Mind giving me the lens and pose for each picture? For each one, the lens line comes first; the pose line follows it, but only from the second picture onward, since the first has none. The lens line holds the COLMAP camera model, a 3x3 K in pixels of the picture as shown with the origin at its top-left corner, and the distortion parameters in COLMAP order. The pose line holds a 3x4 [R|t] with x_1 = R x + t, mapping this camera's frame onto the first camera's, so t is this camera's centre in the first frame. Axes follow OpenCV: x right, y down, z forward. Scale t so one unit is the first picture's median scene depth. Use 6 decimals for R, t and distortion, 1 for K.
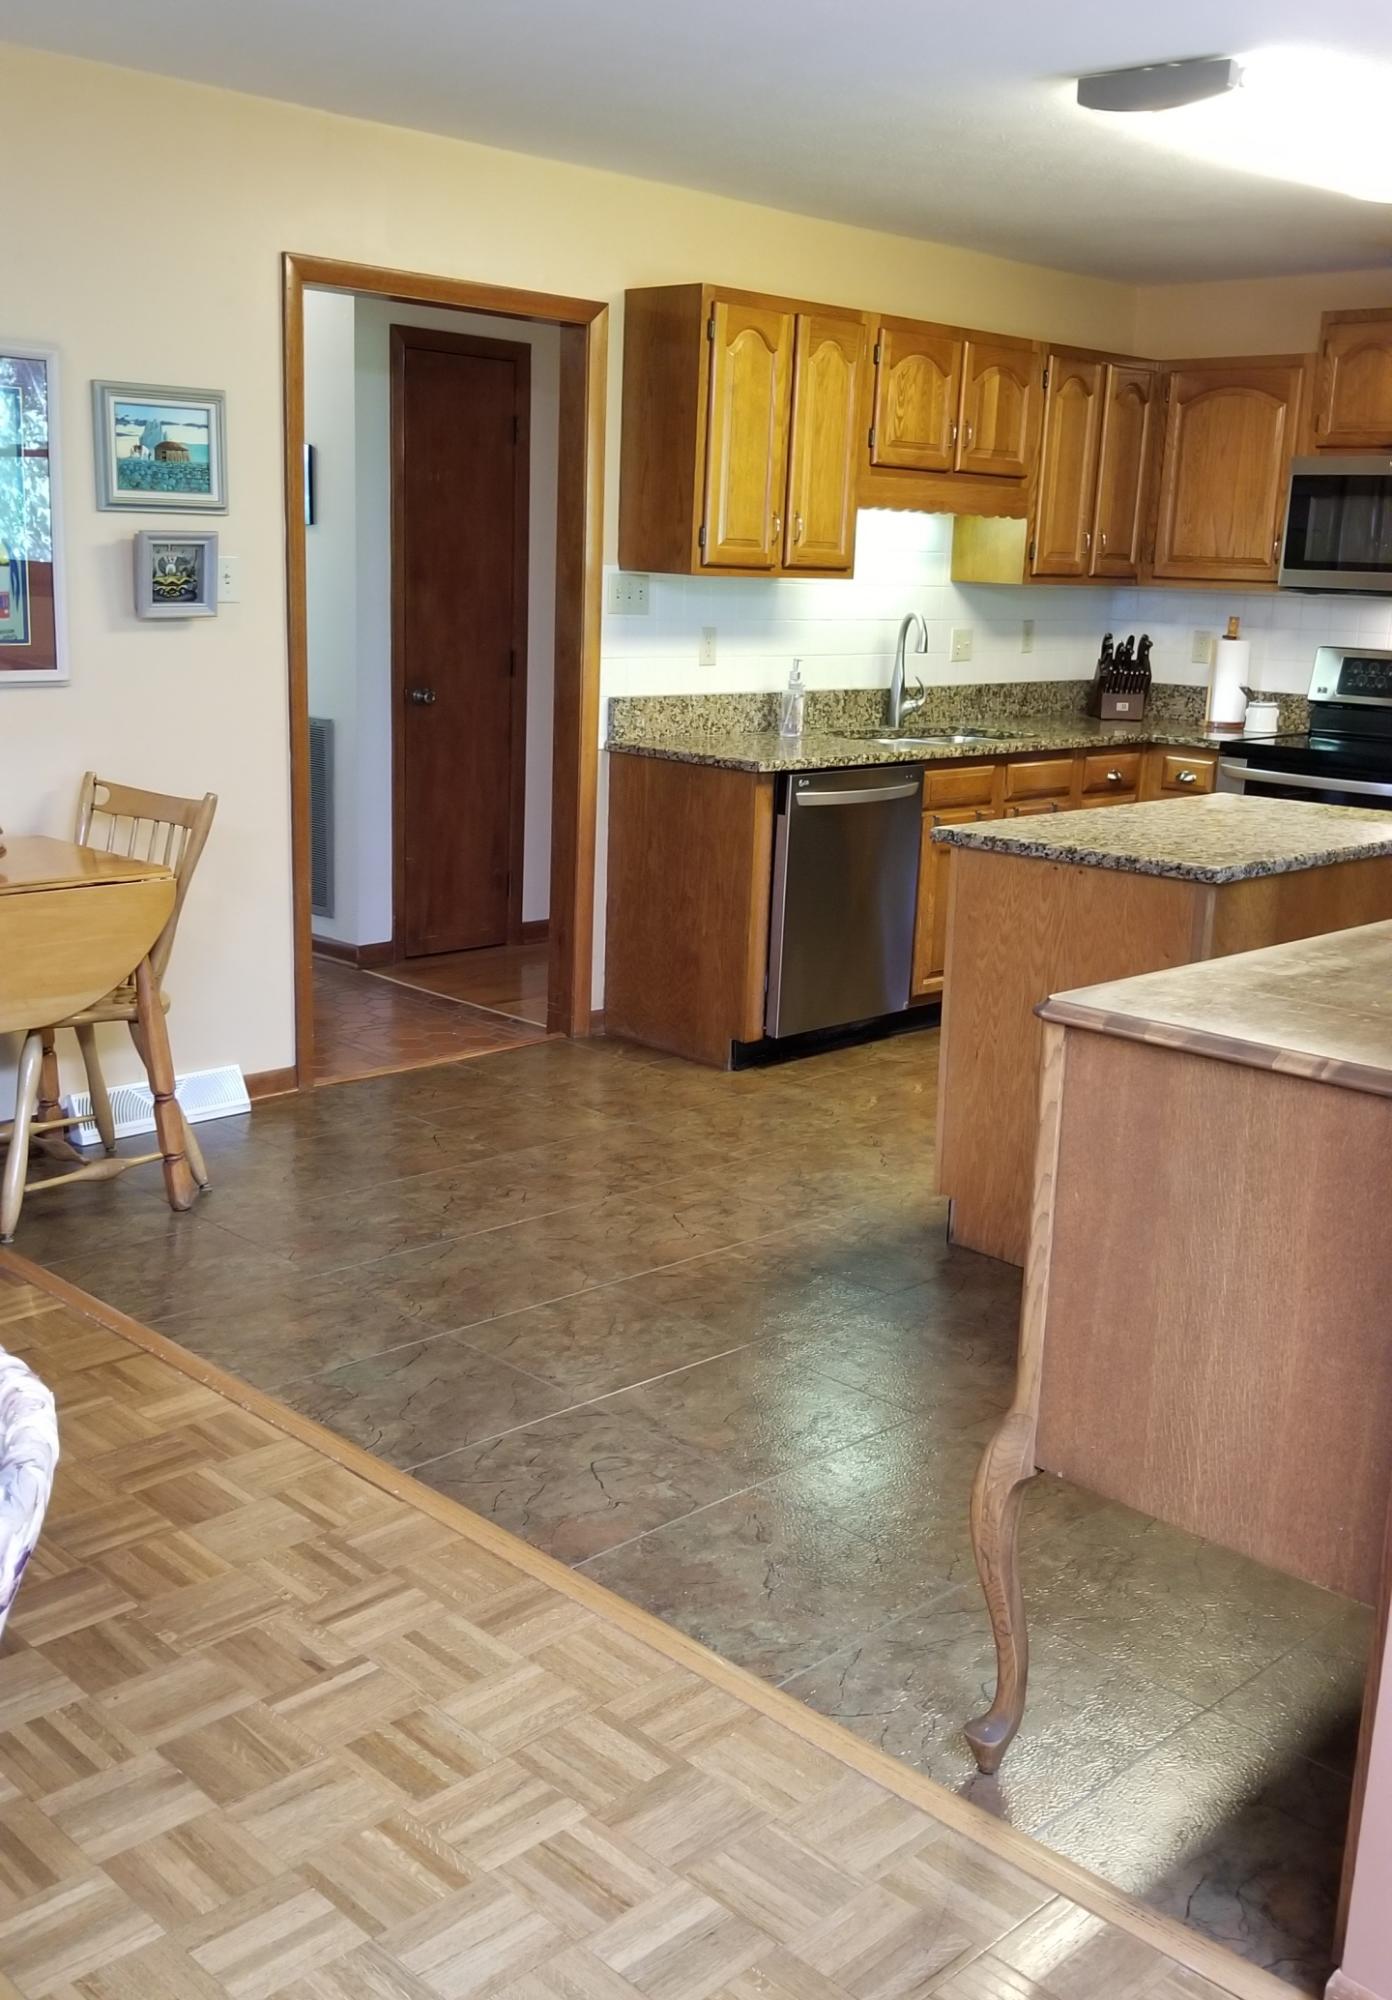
lens RADIAL K [[1923.5, 0, 696.9], [0, 1923.5, 1059.5], [0, 0, 1]] dist [0.002287, -0.001477]
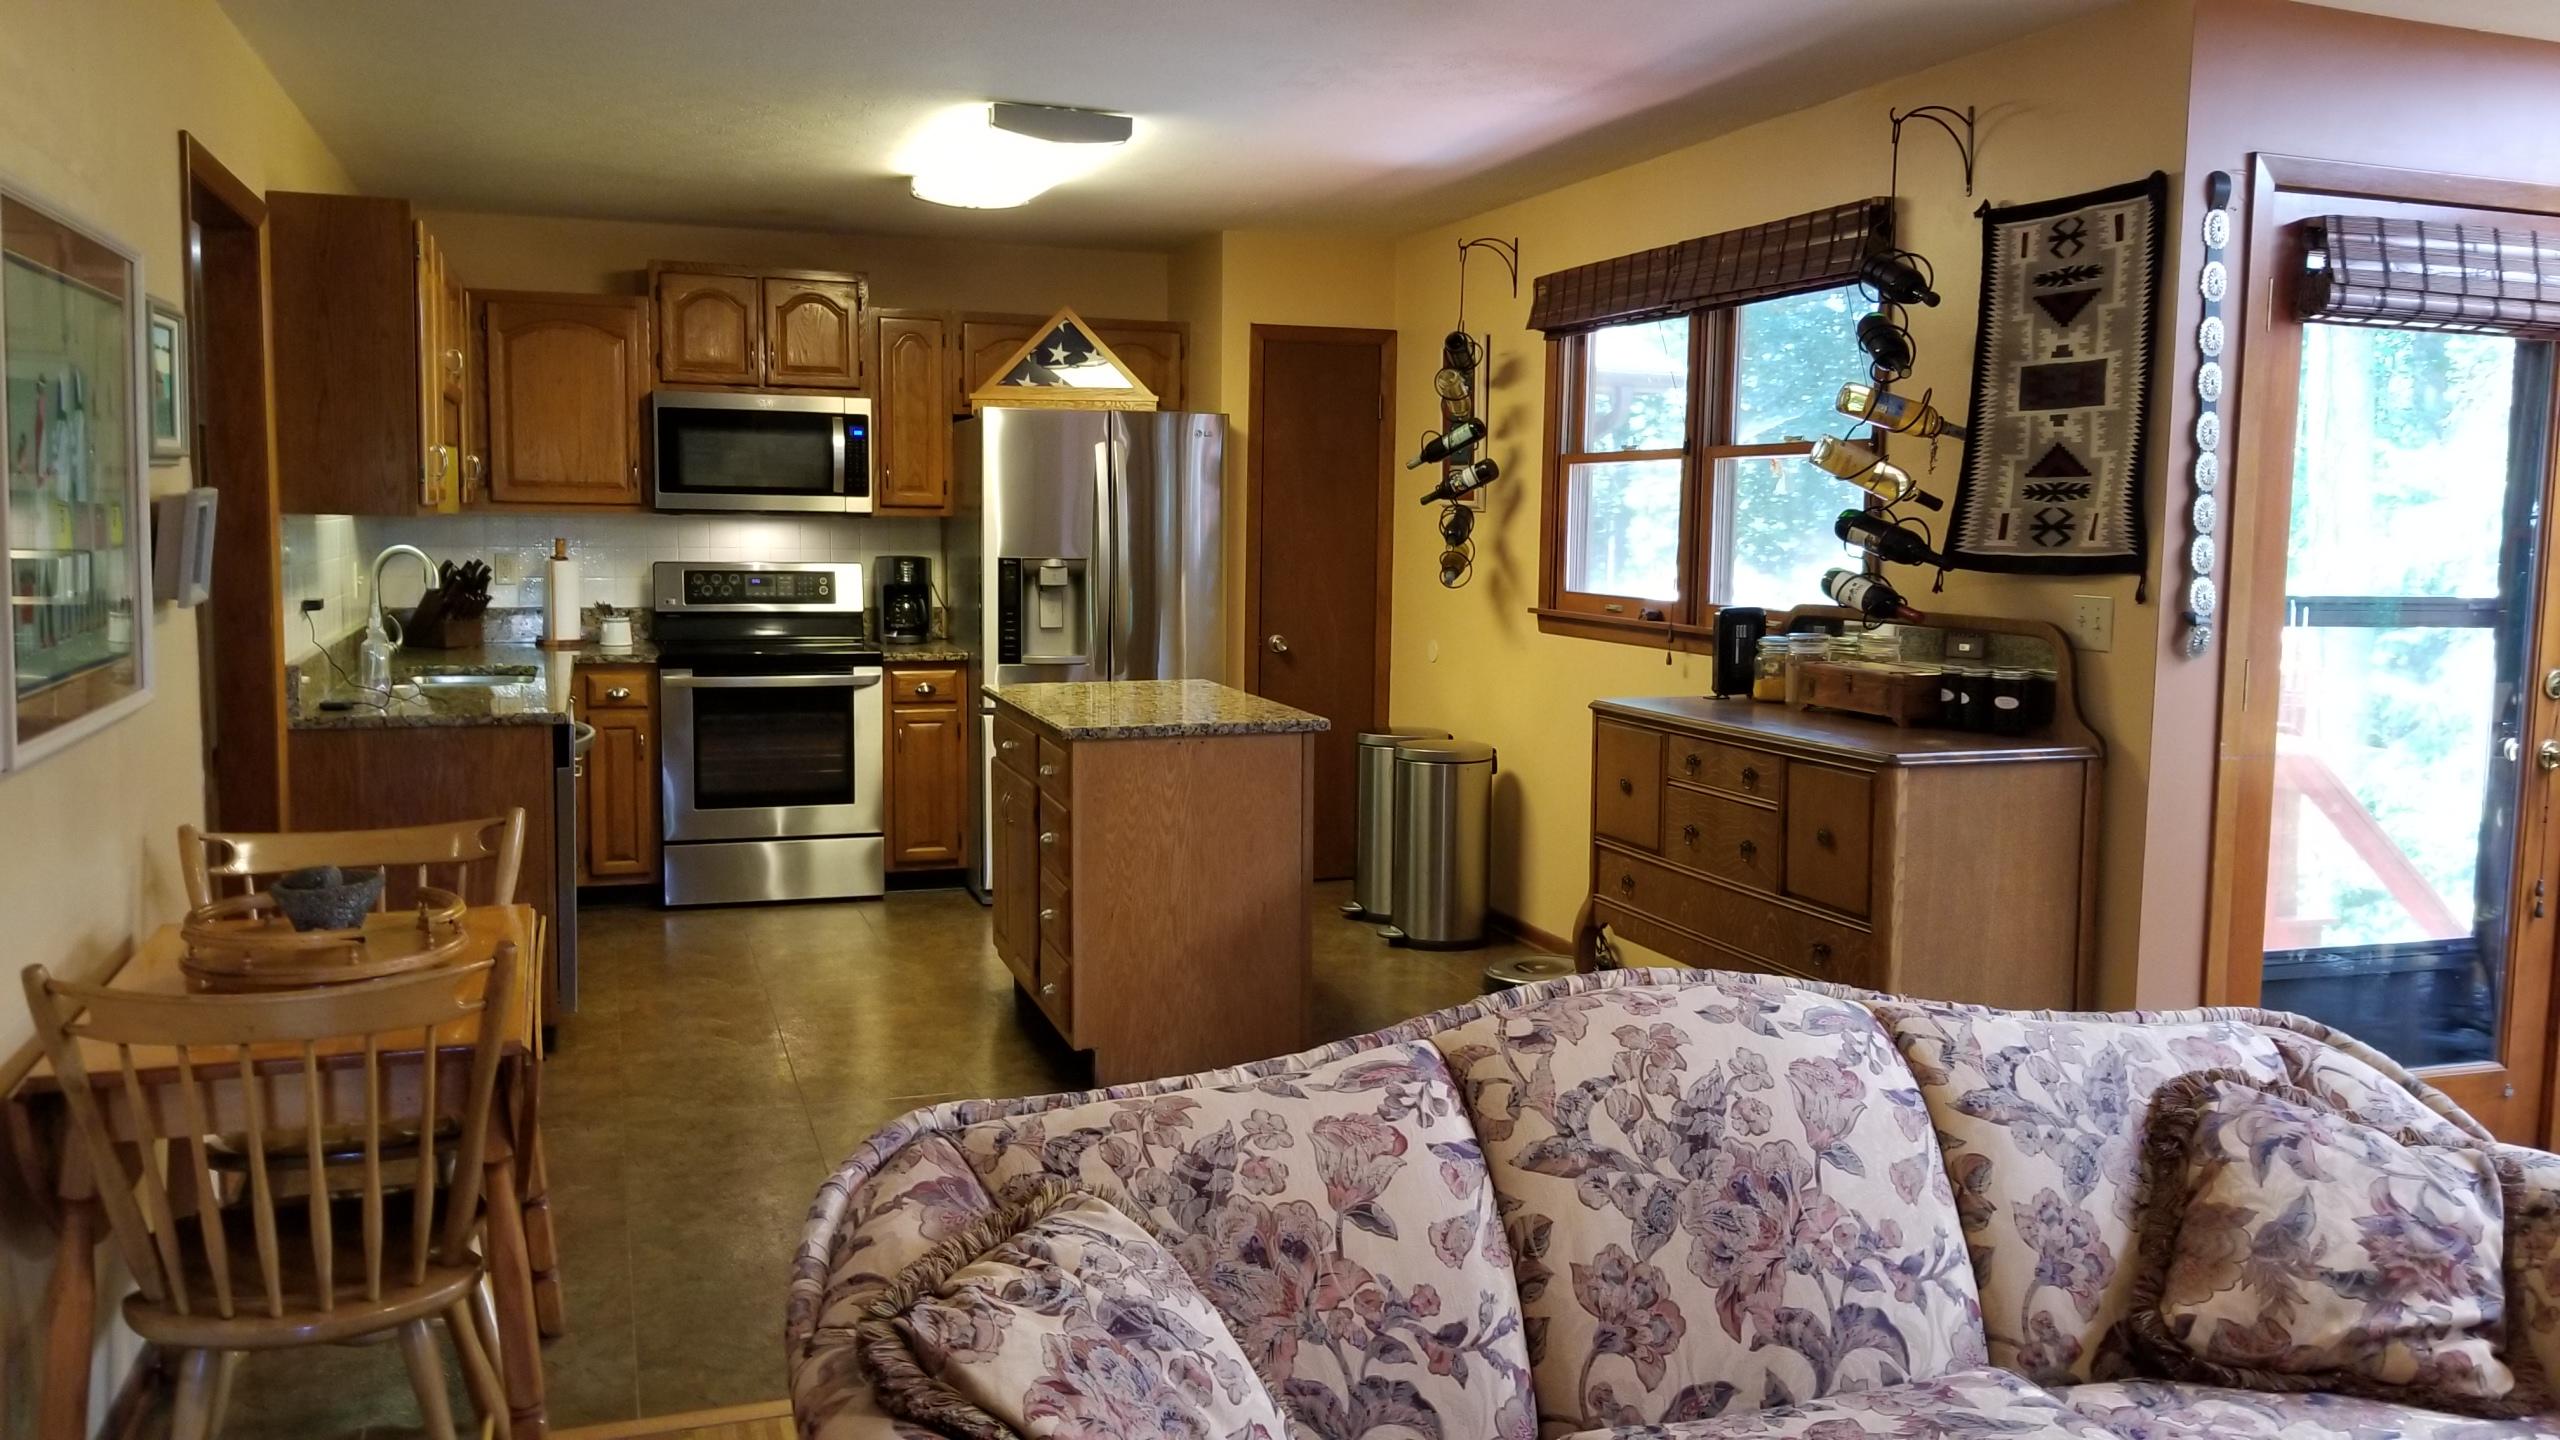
lens RADIAL K [[1984.8, 0, 1280.0], [0, 1984.8, 720.0], [0, 0, 1]] dist [0.071074, -0.110786]
pose [[0.426702, -0.122911, 0.896001, -0.874391], [0.231250, 0.972615, 0.023292, -0.122265], [-0.874328, 0.197261, 0.443440, 0.361667]]
